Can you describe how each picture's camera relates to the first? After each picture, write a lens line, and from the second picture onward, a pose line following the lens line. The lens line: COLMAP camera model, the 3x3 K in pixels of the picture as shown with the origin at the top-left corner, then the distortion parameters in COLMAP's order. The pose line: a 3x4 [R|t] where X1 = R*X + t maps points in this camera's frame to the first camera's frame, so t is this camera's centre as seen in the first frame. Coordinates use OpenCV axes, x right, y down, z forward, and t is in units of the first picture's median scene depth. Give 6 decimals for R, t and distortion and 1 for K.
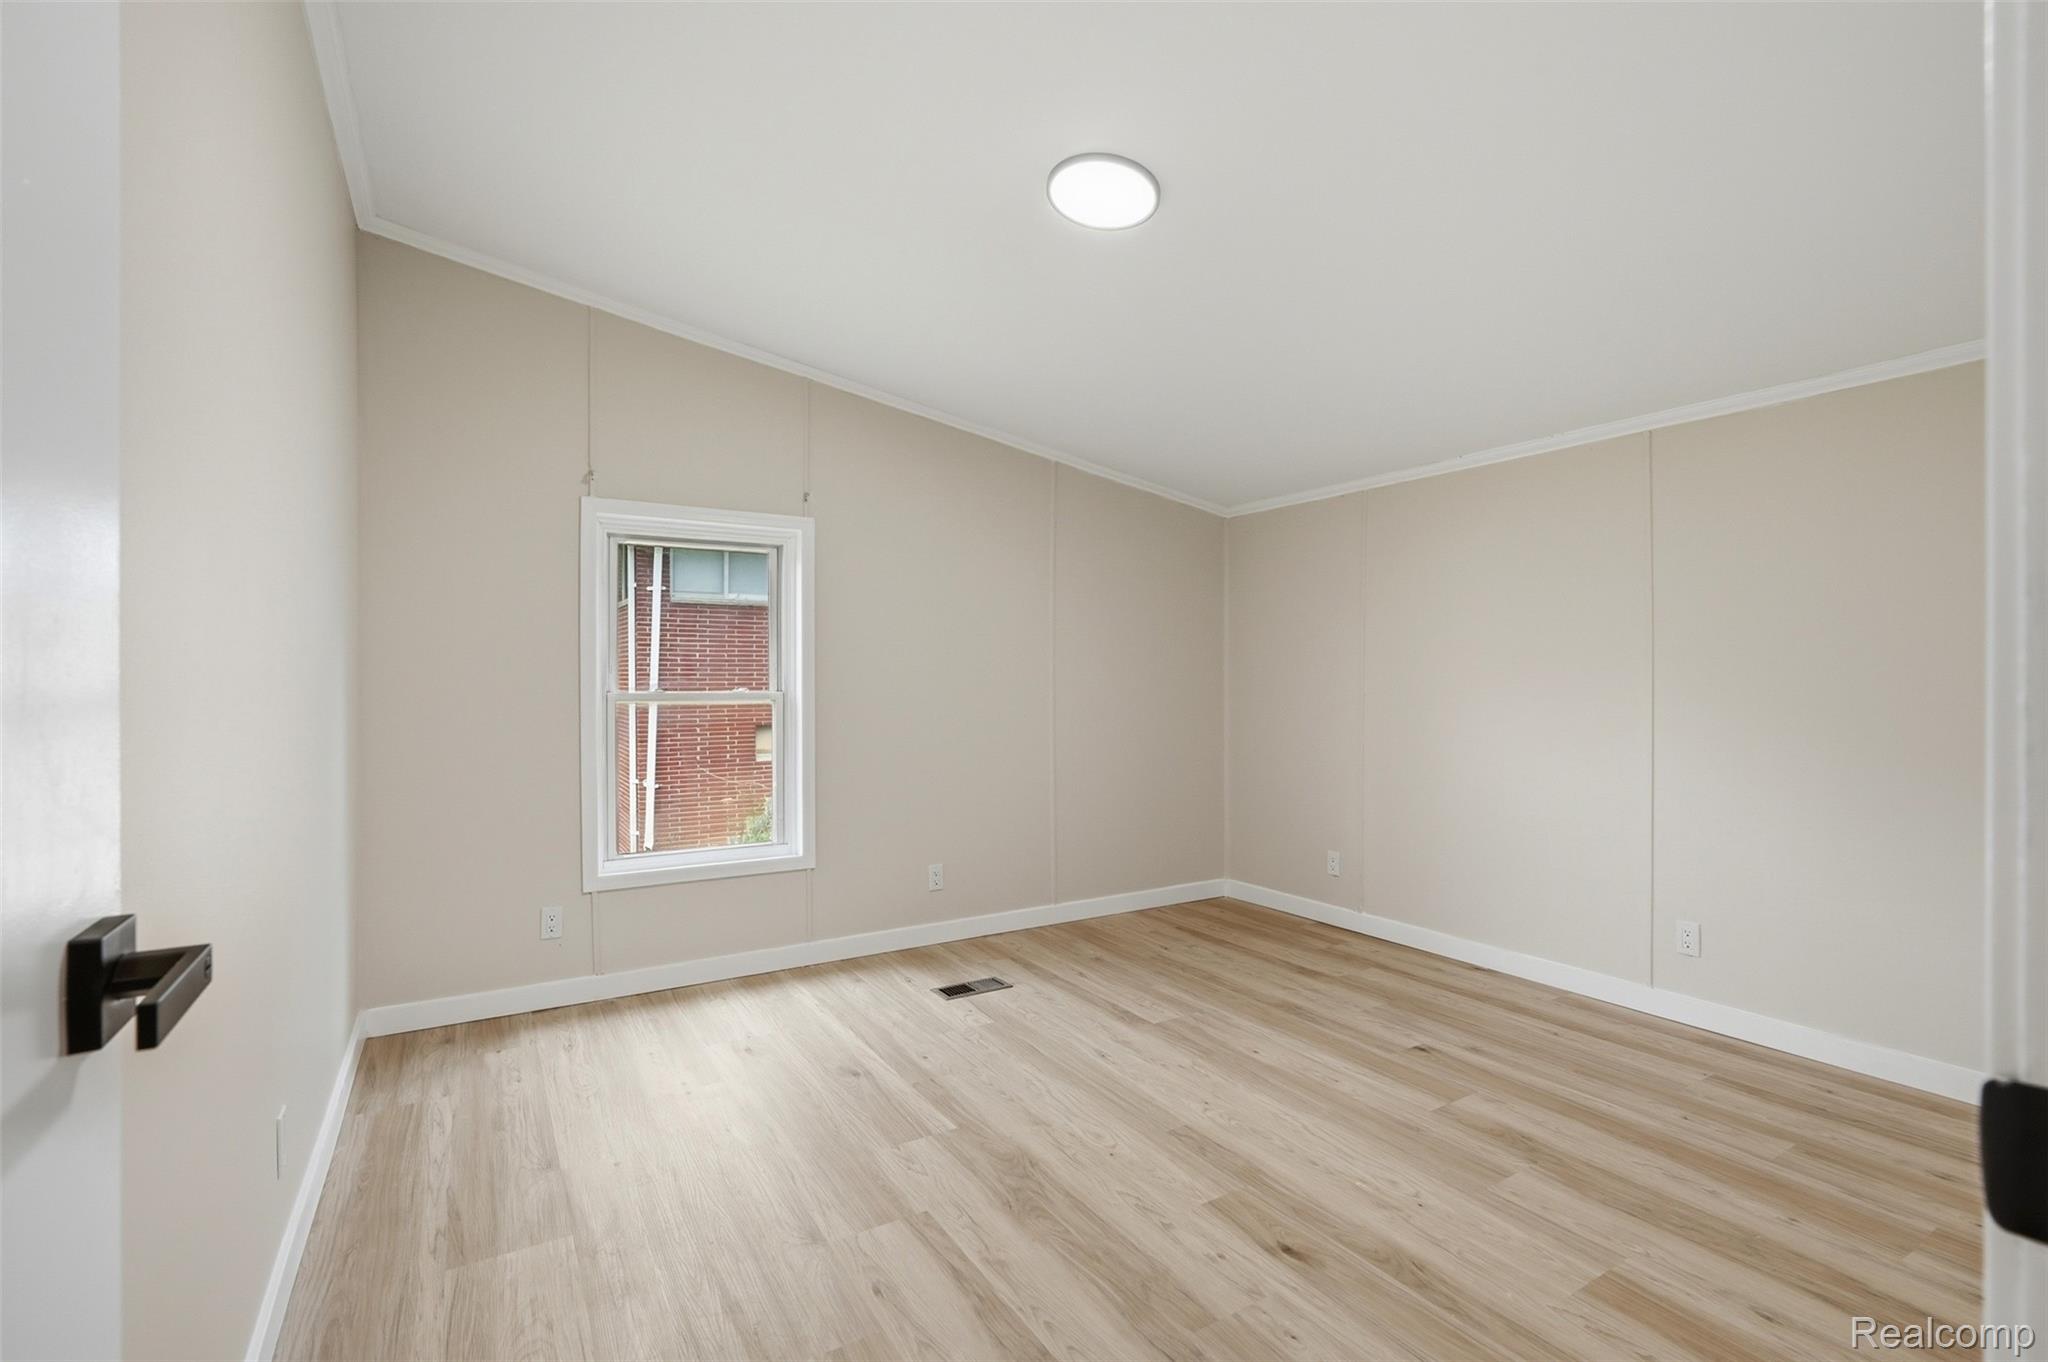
lens RADIAL K [[922.4, 0, 1032.2], [0, 922.4, 679.9], [0, 0, 1]] dist [-0.017603, 0.000744]
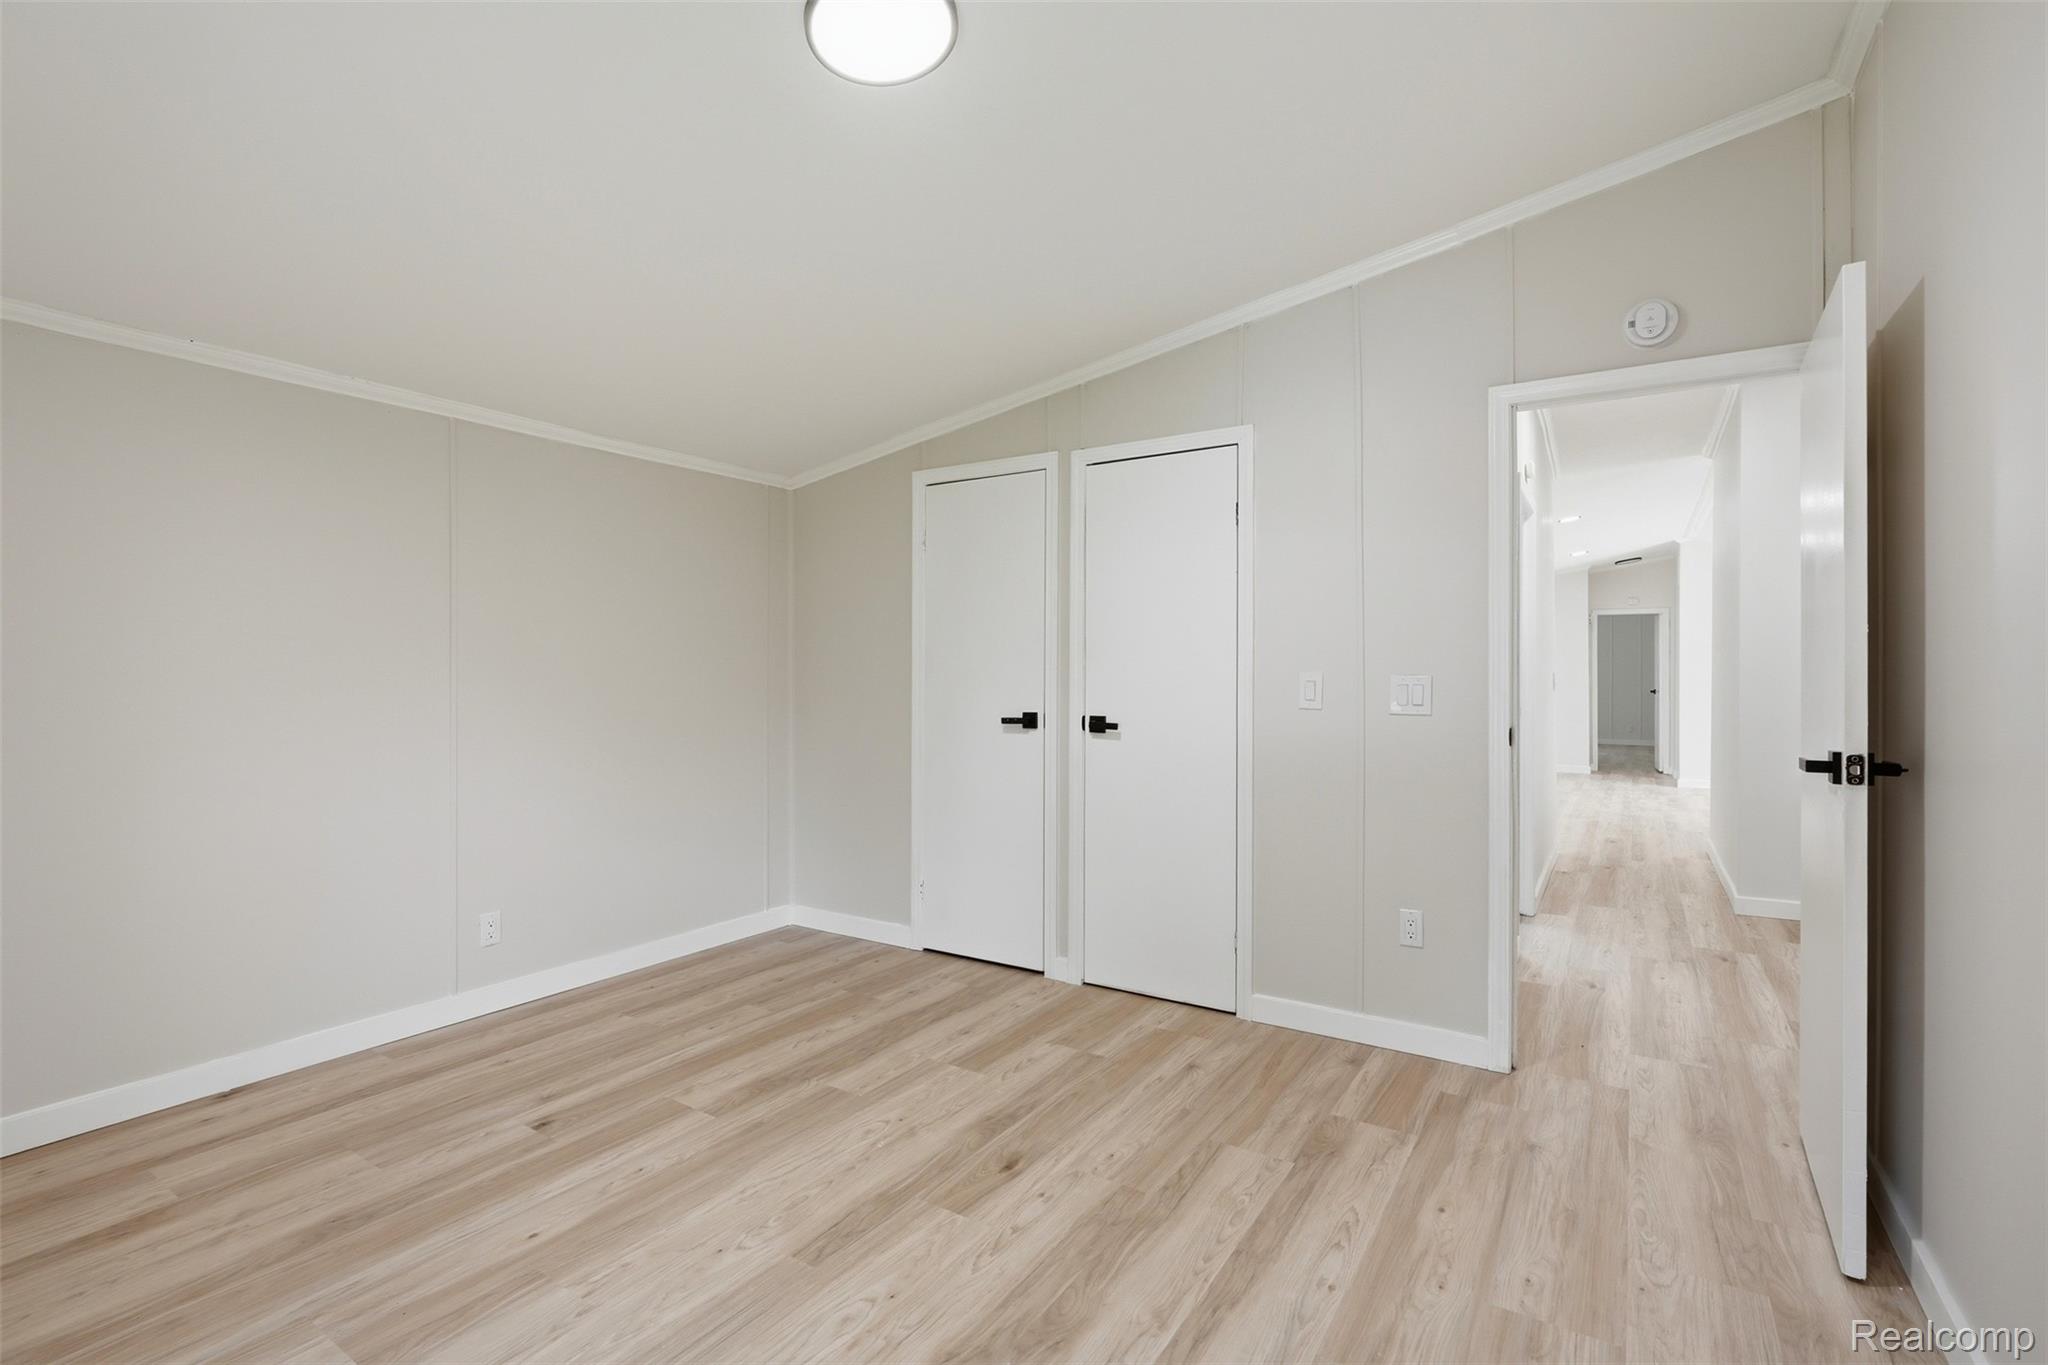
lens RADIAL K [[922.4, 0, 1032.2], [0, 922.4, 681.4], [0, 0, 1]] dist [-0.017603, 0.000744]
pose [[-0.424613, -0.005996, 0.905355, -0.594410], [0.005024, 0.999947, 0.008978, -0.004054], [-0.905361, 0.008361, -0.424561, 1.104388]]
